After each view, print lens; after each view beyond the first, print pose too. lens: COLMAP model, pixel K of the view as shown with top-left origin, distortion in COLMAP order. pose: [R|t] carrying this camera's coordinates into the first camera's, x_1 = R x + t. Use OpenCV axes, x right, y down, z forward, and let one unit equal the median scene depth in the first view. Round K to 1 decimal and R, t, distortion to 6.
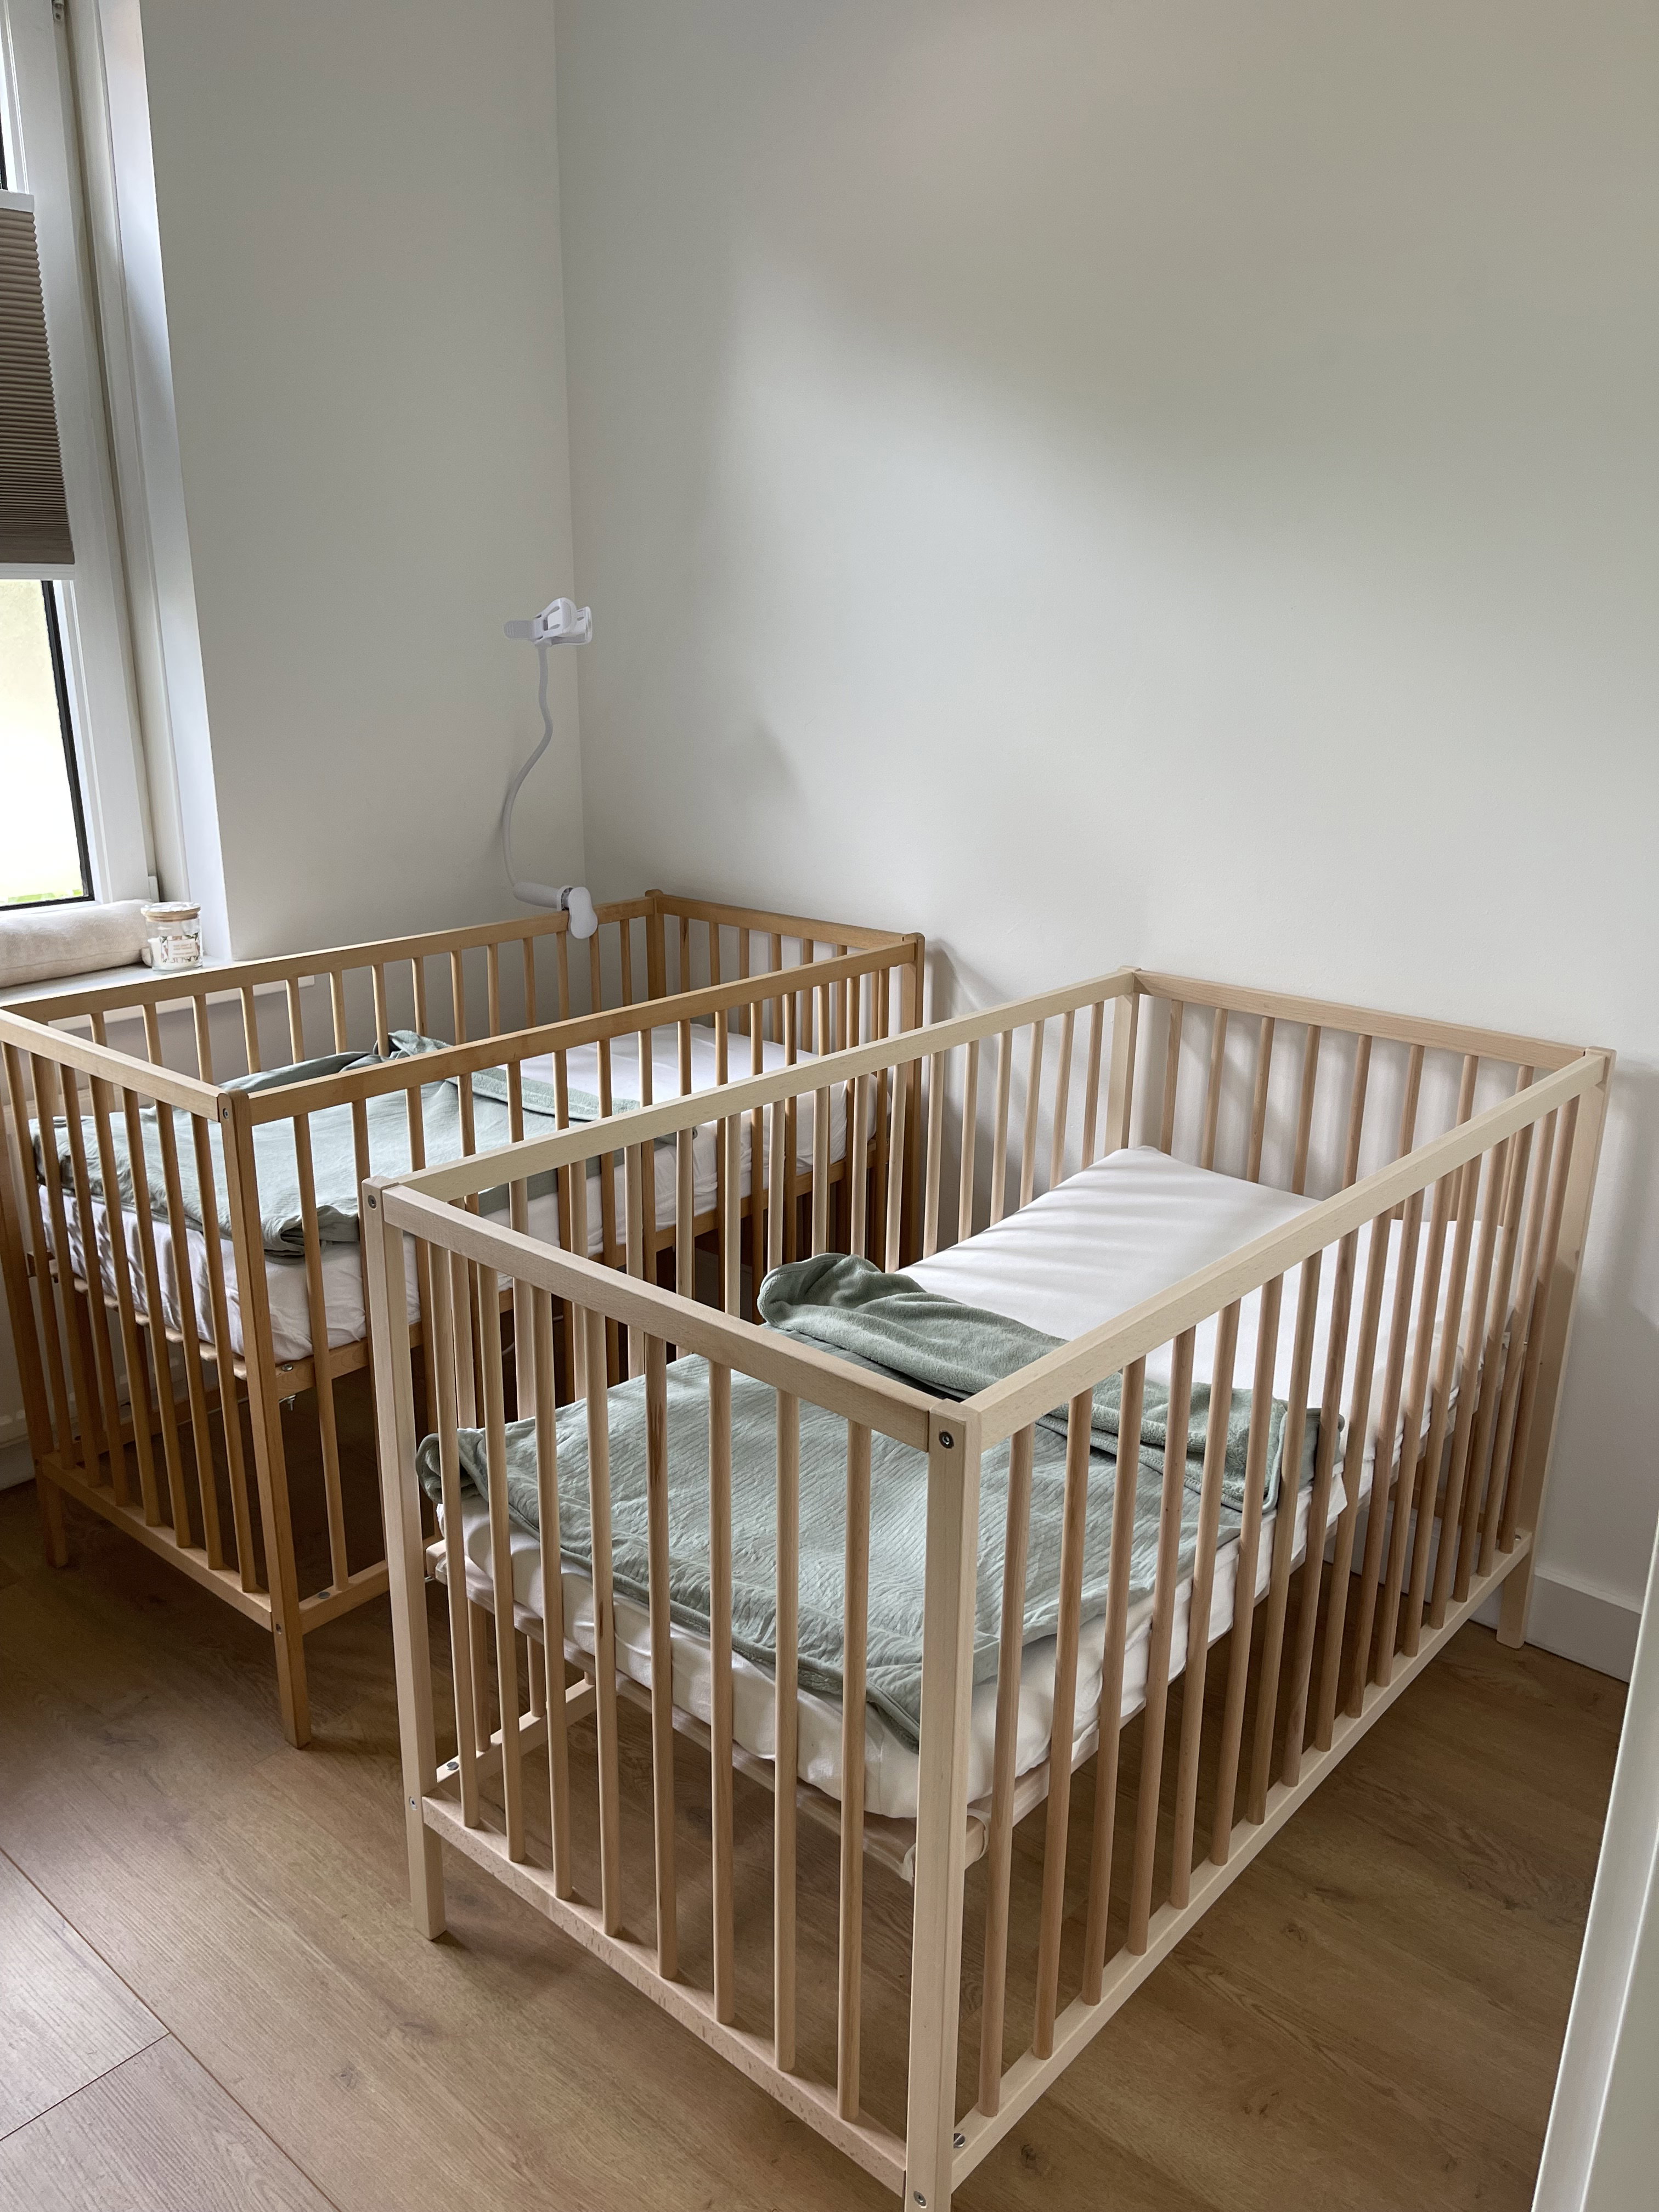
lens RADIAL K [[1661.6, 0, 850.9], [0, 1661.6, 1115.5], [0, 0, 1]] dist [0.061248, -0.080271]
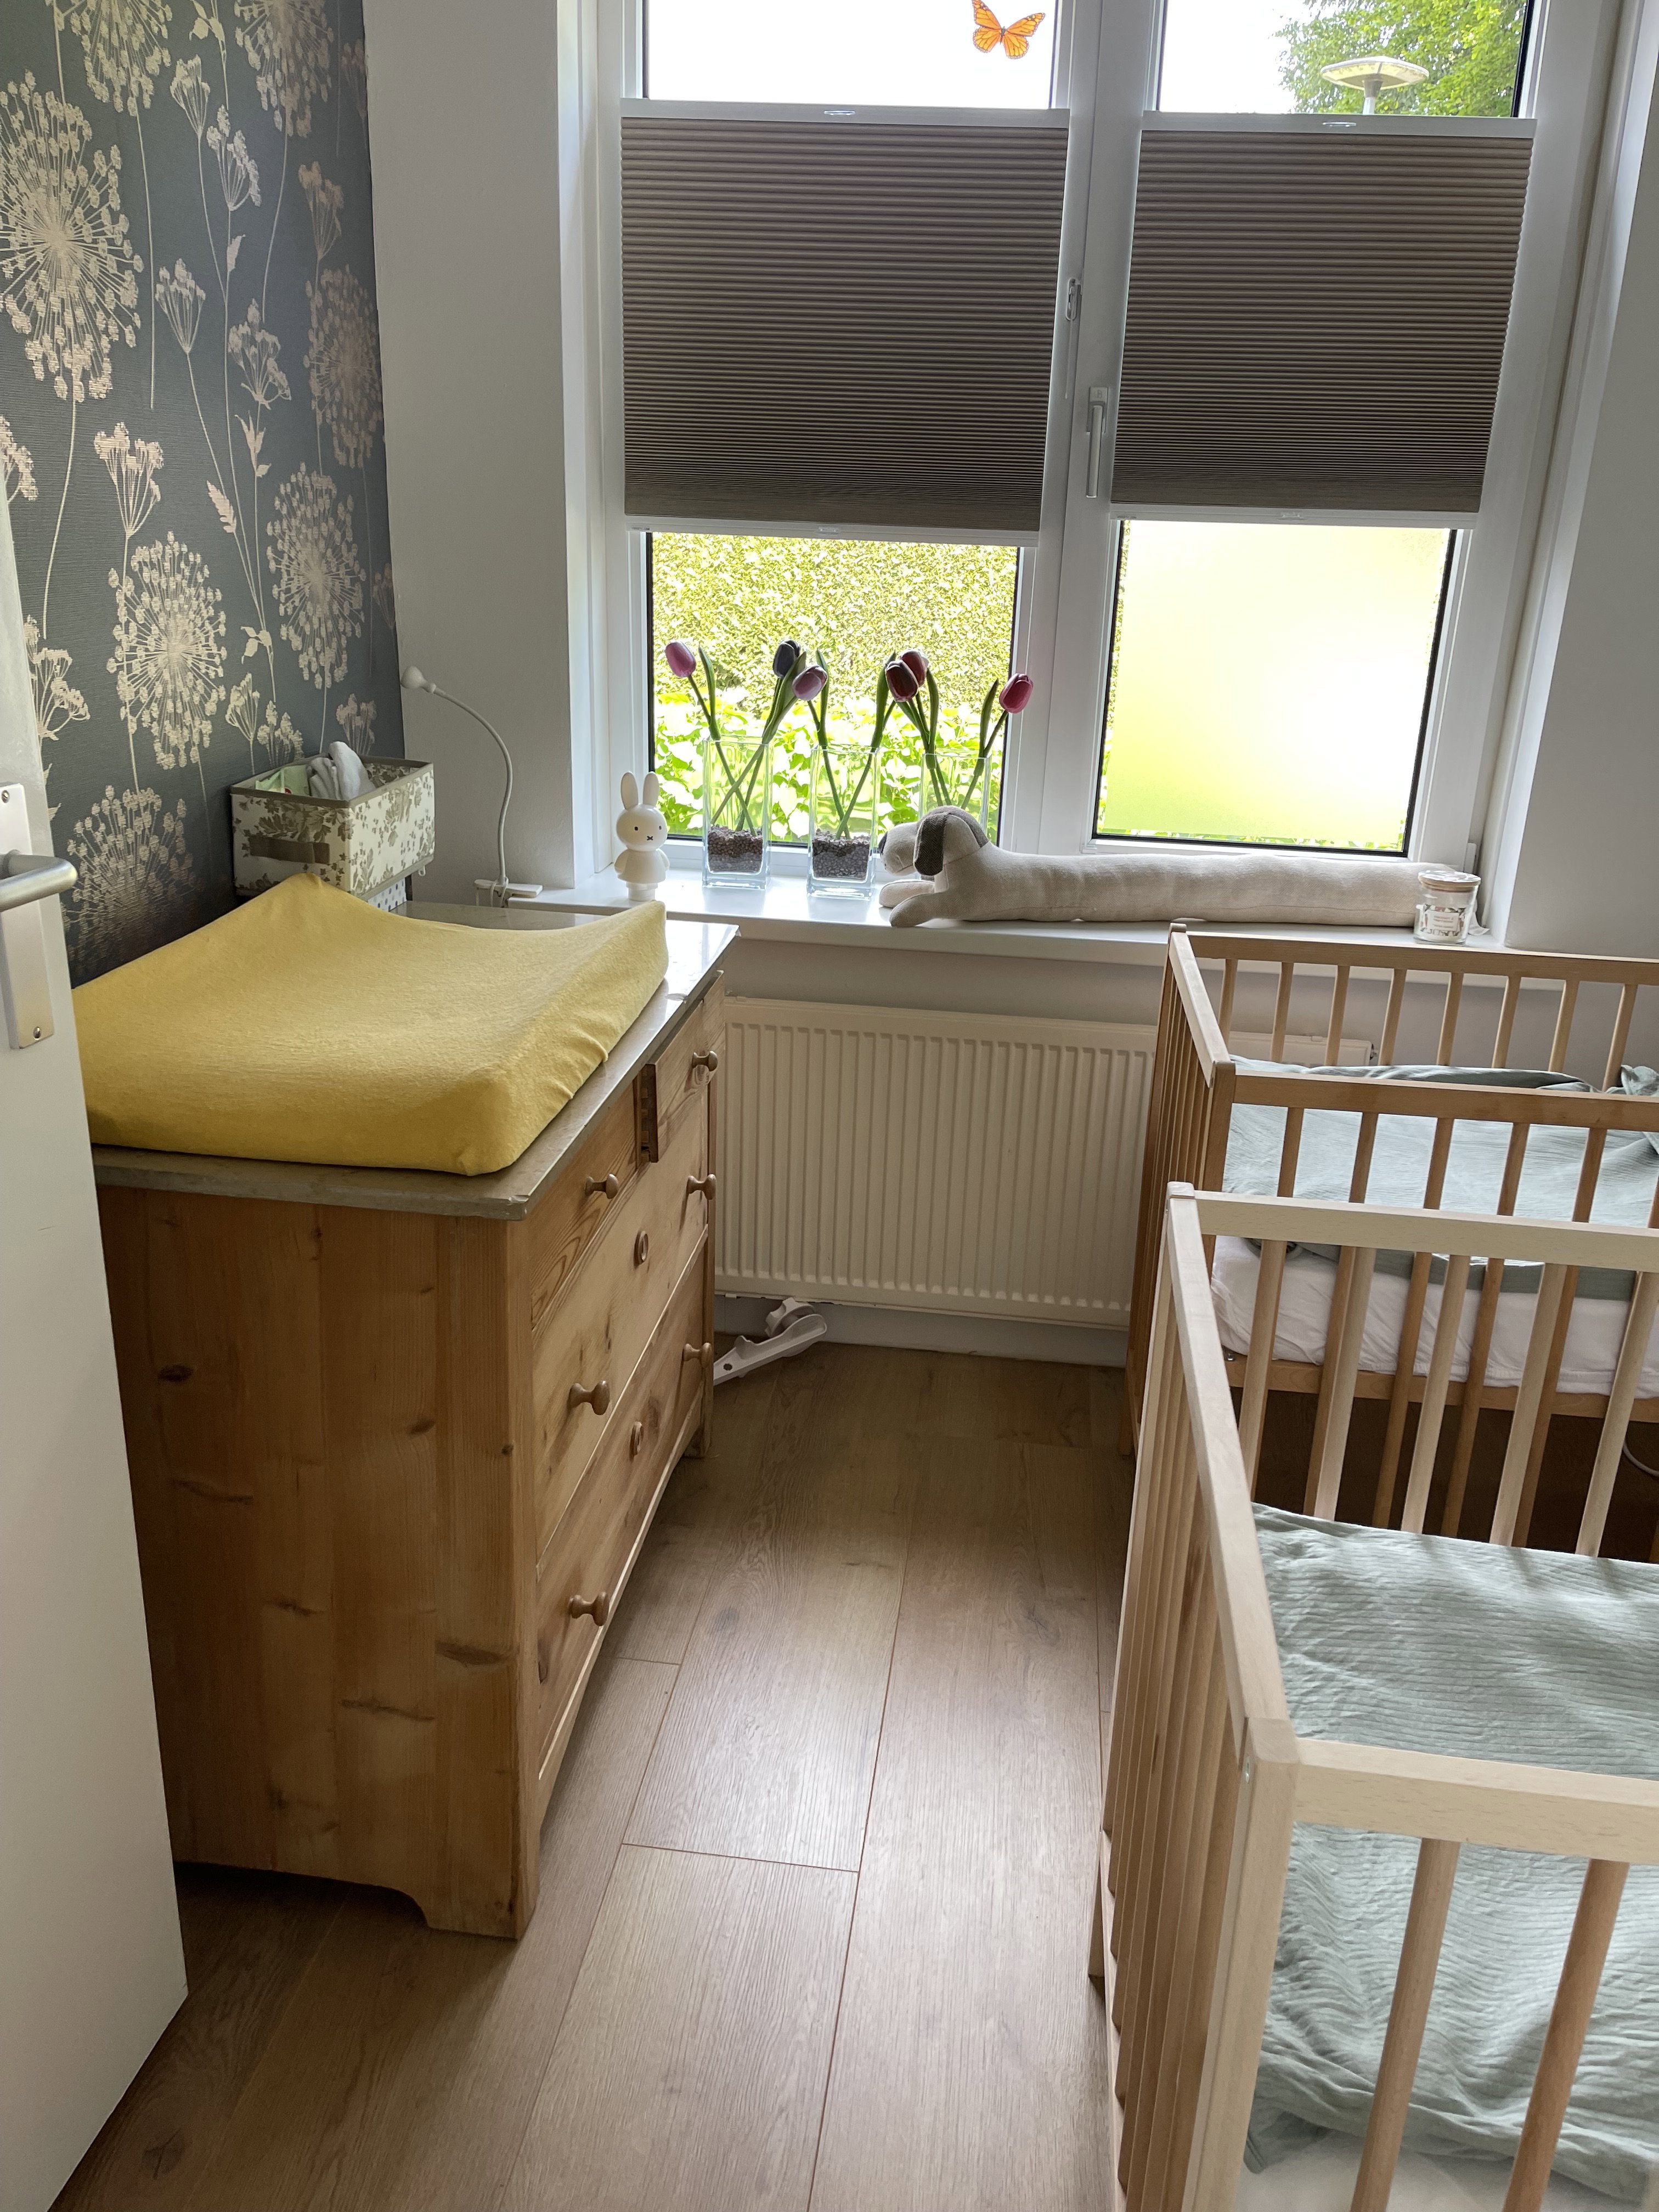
lens RADIAL K [[1661.6, 0, 840.8], [0, 1661.6, 1102.8], [0, 0, 1]] dist [0.061248, -0.080271]
pose [[0.560175, 0.287490, -0.776887, 0.181318], [-0.273118, 0.949503, 0.154436, -0.056604], [0.782056, 0.125670, 0.610406, 0.170739]]
